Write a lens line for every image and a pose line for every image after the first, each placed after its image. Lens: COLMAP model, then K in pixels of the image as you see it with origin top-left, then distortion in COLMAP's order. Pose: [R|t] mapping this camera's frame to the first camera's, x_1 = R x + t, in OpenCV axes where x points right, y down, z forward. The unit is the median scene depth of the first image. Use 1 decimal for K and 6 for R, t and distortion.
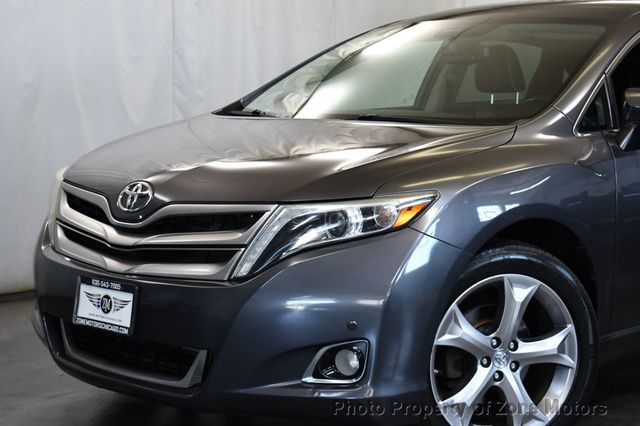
lens RADIAL K [[1268.5, 0, 319.4], [0, 1268.5, 208.8], [0, 0, 1]] dist [0.008957, 0.000000]
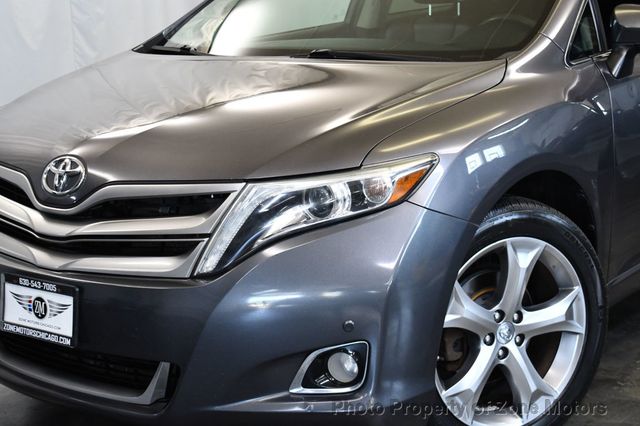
lens RADIAL K [[1176.1, 0, 322.0], [0, 1176.1, 220.1], [0, 0, 1]] dist [0.015693, 0.000000]
pose [[0.992594, -0.070301, 0.099075, -0.056843], [0.058420, 0.991282, 0.118101, -0.062491], [-0.106513, -0.111438, 0.988047, 0.224680]]
